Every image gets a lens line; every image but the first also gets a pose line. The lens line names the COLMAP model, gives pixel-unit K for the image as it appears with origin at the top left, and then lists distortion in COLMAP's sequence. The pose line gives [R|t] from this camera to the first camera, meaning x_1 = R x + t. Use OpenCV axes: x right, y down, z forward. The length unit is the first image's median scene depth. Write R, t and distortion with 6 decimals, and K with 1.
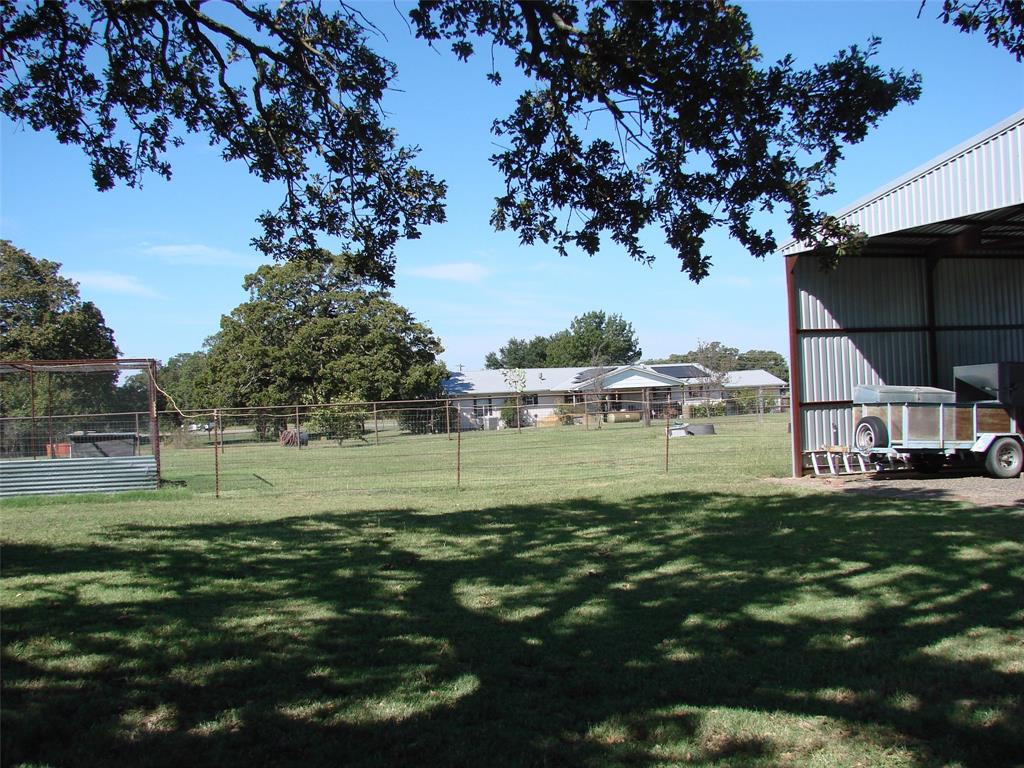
lens RADIAL K [[1151.2, 0, 512.0], [0, 1151.2, 384.0], [0, 0, 1]] dist [-0.113796, -0.009349]
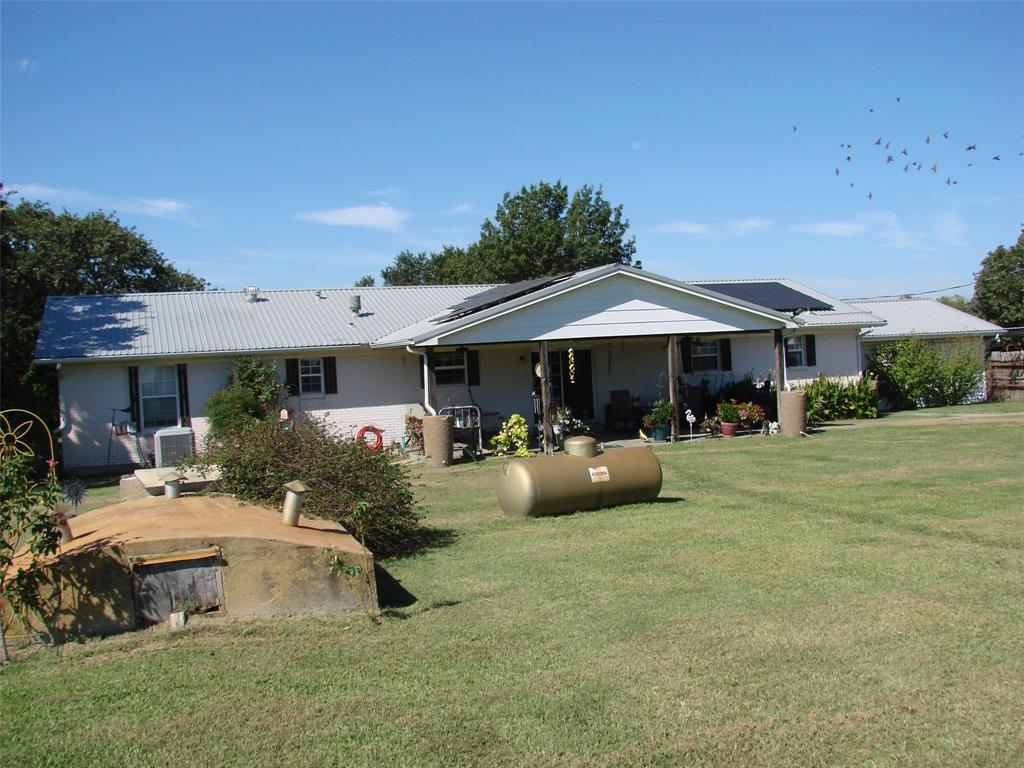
lens RADIAL K [[1134.3, 0, 512.0], [0, 1134.3, 384.0], [0, 0, 1]] dist [-0.203161, 0.289732]
pose [[0.999979, 0.000101, 0.006441, 0.055947], [-0.000339, 0.999316, 0.036970, 0.003738], [-0.006433, -0.036972, 0.999296, 0.534502]]
